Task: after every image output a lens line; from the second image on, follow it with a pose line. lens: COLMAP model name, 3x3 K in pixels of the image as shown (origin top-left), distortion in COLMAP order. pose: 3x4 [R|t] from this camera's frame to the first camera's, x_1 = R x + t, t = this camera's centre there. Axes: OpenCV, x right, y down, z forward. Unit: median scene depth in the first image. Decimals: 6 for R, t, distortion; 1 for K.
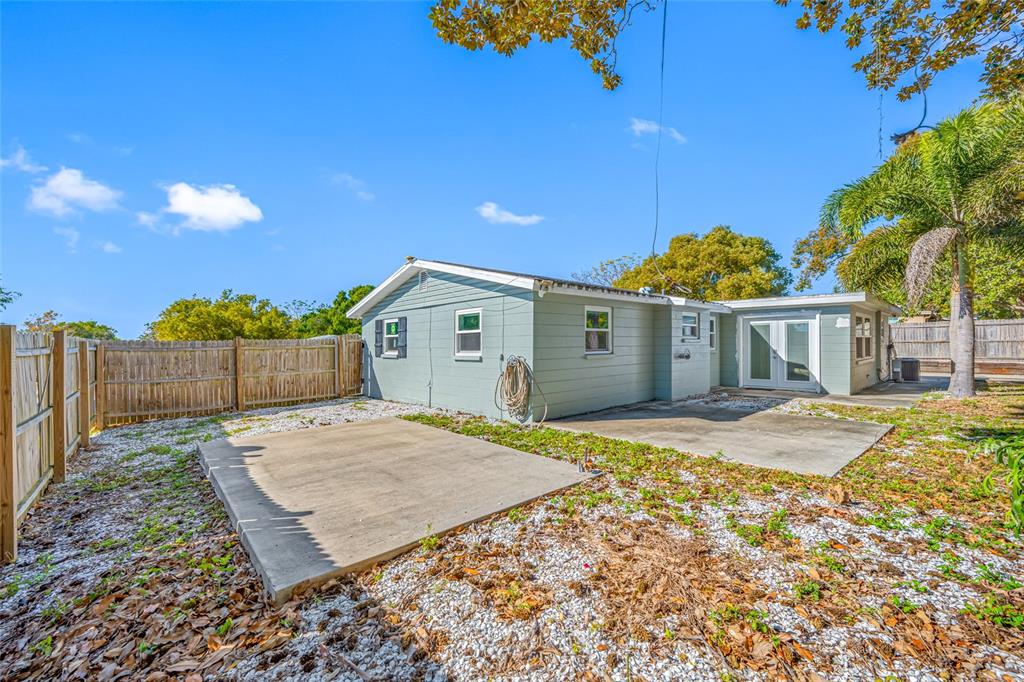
lens RADIAL K [[403.8, 0, 512.5], [0, 403.8, 337.3], [0, 0, 1]] dist [0.000403, -0.000089]
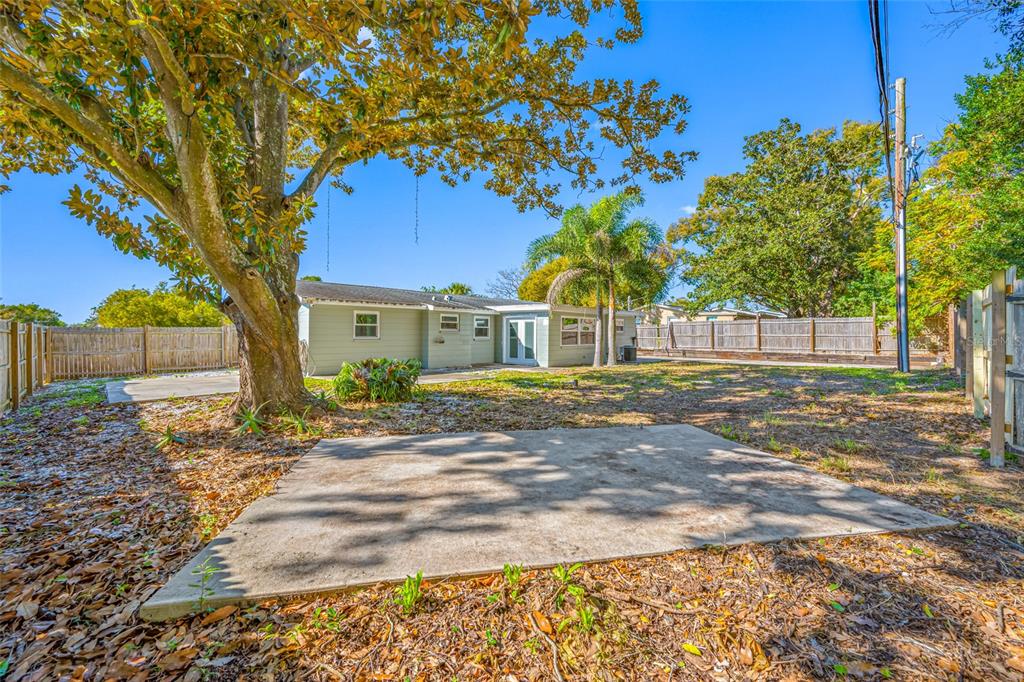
lens RADIAL K [[403.8, 0, 512.5], [0, 403.8, 337.3], [0, 0, 1]] dist [0.000403, -0.000089]
pose [[0.997734, 0.013689, 0.065881, 0.508498], [-0.015277, 0.999603, 0.023665, -0.010796], [-0.065531, -0.024618, 0.997547, -0.515682]]
